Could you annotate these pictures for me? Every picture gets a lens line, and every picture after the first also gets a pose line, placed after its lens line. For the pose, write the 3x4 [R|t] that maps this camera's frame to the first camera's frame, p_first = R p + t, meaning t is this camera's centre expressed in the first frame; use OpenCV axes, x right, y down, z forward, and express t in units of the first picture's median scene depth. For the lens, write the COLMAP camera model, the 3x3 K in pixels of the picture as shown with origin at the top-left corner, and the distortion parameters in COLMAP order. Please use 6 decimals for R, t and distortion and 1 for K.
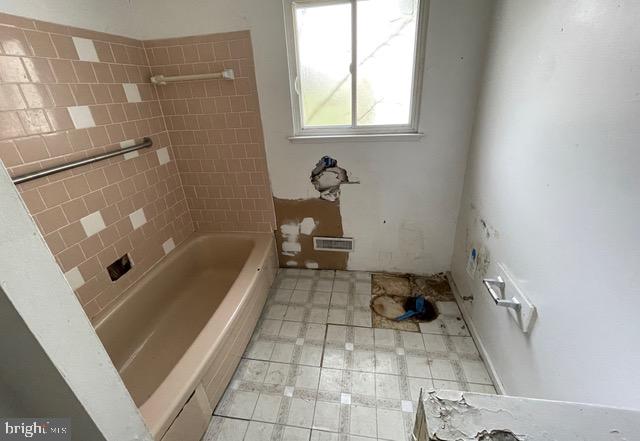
lens RADIAL K [[265.7, 0, 320.9], [0, 265.7, 201.7], [0, 0, 1]] dist [0.001146, -0.000029]
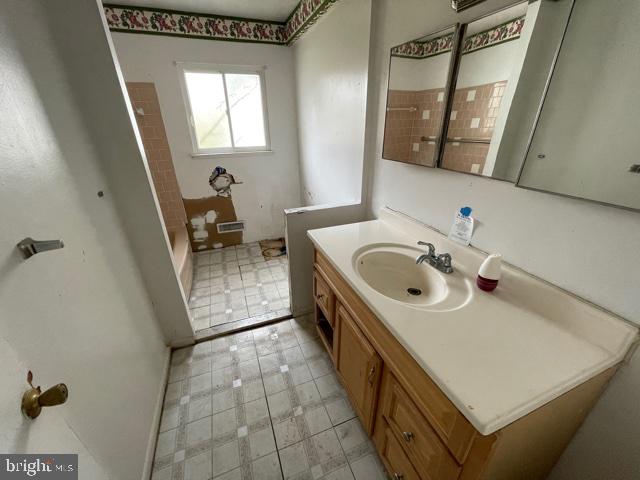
lens RADIAL K [[256.3, 0, 319.4], [0, 256.3, 241.0], [0, 0, 1]] dist [-0.001173, -0.000091]
pose [[0.869960, -0.169239, 0.463171, -0.217968], [0.165873, 0.984962, 0.048342, 0.266501], [-0.464387, 0.034772, 0.884950, -0.563752]]
